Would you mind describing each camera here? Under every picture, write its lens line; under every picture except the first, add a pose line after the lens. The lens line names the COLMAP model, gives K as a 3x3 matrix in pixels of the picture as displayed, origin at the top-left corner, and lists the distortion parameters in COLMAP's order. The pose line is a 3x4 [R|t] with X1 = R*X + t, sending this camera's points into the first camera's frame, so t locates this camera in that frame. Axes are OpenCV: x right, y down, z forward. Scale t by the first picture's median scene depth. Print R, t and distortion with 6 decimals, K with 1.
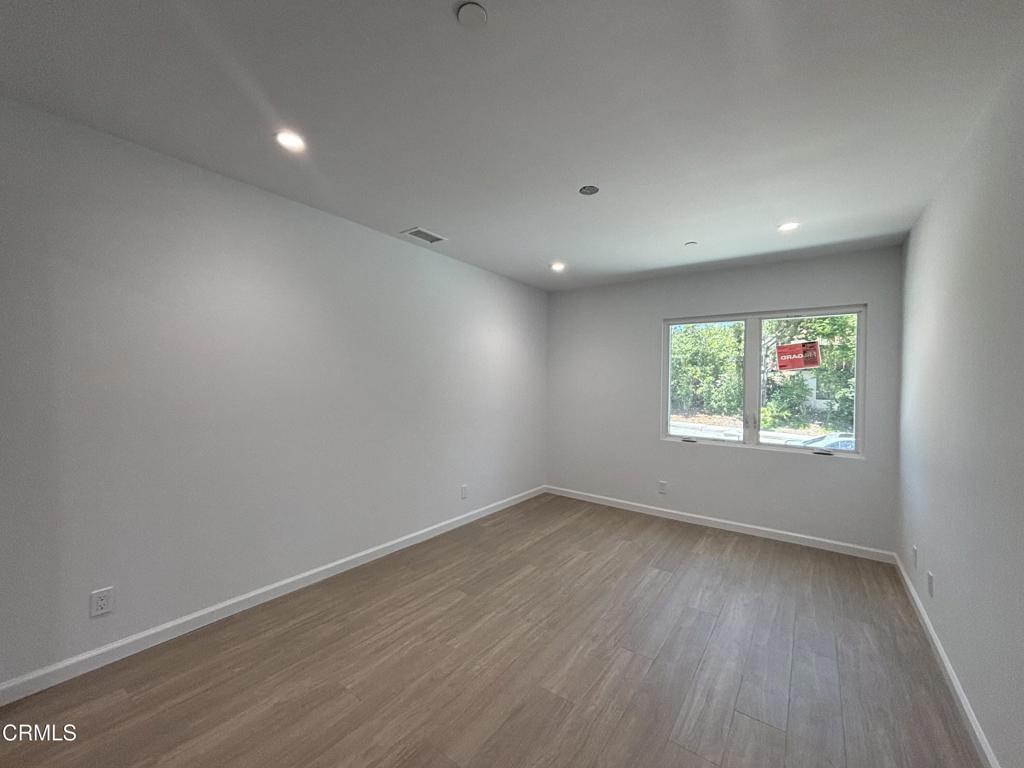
lens RADIAL K [[415.1, 0, 512.0], [0, 415.1, 384.0], [0, 0, 1]] dist [-0.000465, 0.004780]
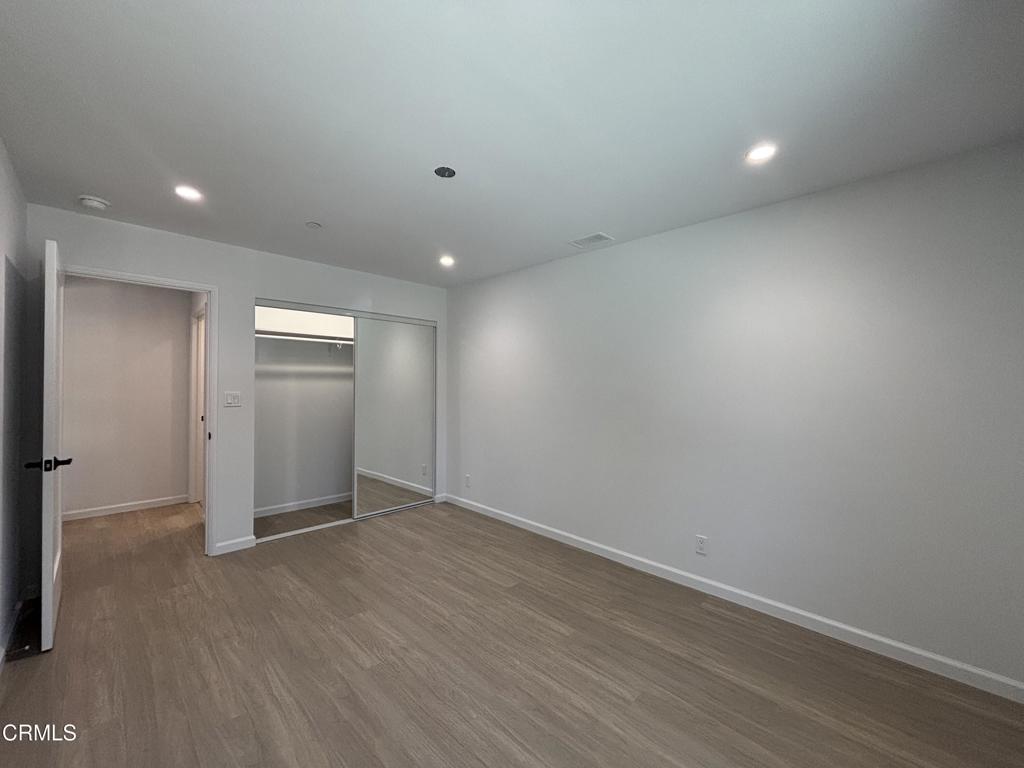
lens RADIAL K [[415.1, 0, 512.0], [0, 415.1, 384.0], [0, 0, 1]] dist [-0.000465, 0.004780]
pose [[-0.151374, -0.017836, -0.988316, 1.031542], [-0.020516, 0.999679, -0.014899, 0.004955], [0.988264, 0.018021, -0.151691, 1.266022]]
